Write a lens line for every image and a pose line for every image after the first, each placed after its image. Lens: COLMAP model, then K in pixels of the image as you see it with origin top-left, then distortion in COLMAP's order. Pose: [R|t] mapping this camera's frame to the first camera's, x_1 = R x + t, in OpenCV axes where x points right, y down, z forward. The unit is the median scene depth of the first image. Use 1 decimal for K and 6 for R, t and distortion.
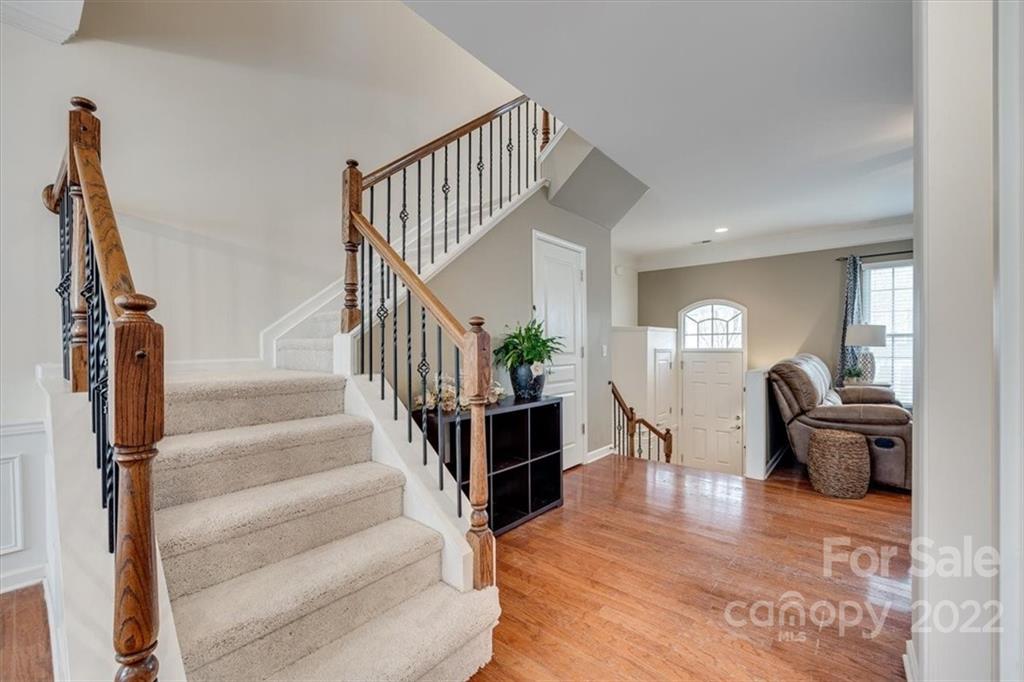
lens RADIAL K [[415.6, 0, 512.1], [0, 415.6, 346.4], [0, 0, 1]] dist [-0.003540, -0.000297]
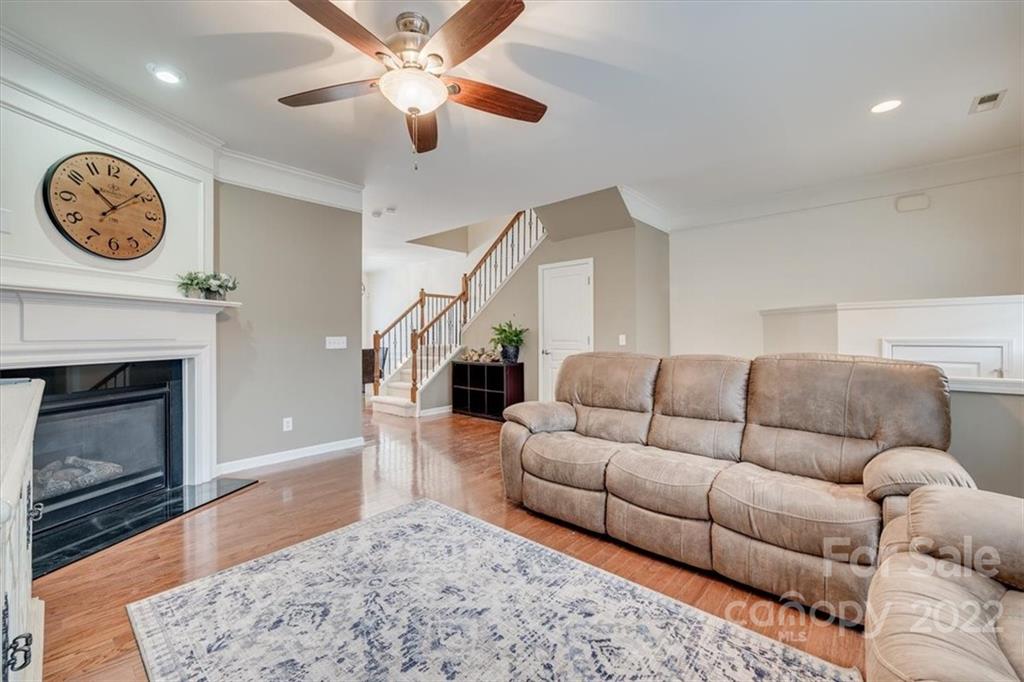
lens RADIAL K [[418.6, 0, 512.0], [0, 418.6, 341.0], [0, 0, 1]] dist [-0.002272, -0.000640]
pose [[-0.020059, 0.009352, -0.999755, 1.068388], [0.009276, 0.999915, 0.009167, -0.003511], [0.999756, -0.009090, -0.020144, 0.581995]]
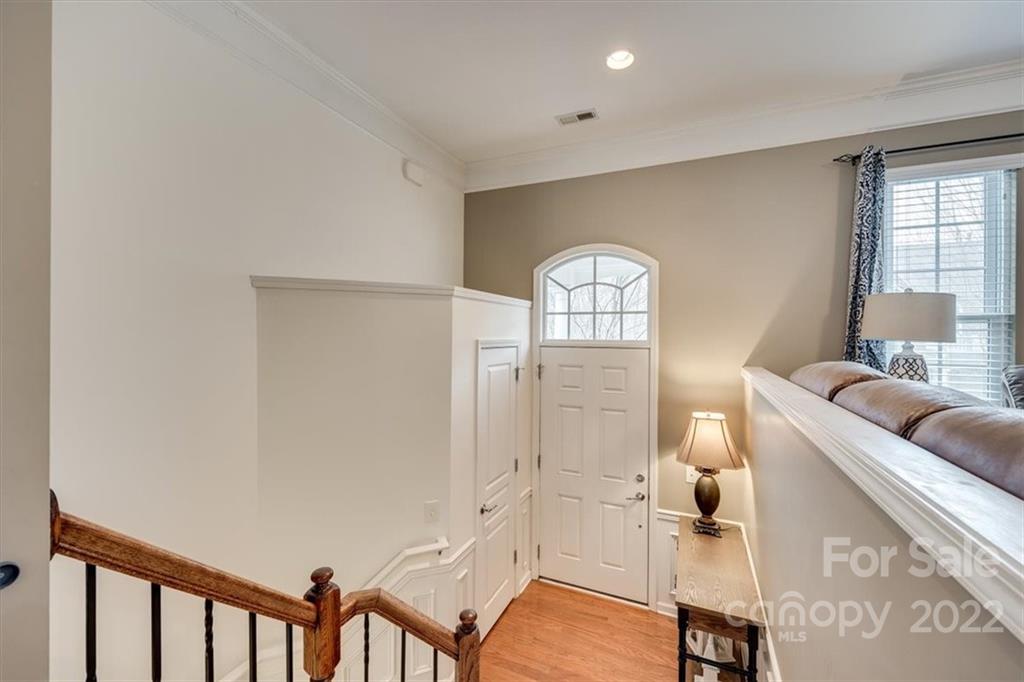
lens RADIAL K [[407.5, 0, 513.5], [0, 407.5, 331.4], [0, 0, 1]] dist [-0.001424, -0.000072]
pose [[0.961282, 0.009343, 0.275409, 0.303258], [-0.009878, 0.999951, 0.000555, -0.006549], [-0.275390, -0.003254, 0.961327, 0.665702]]
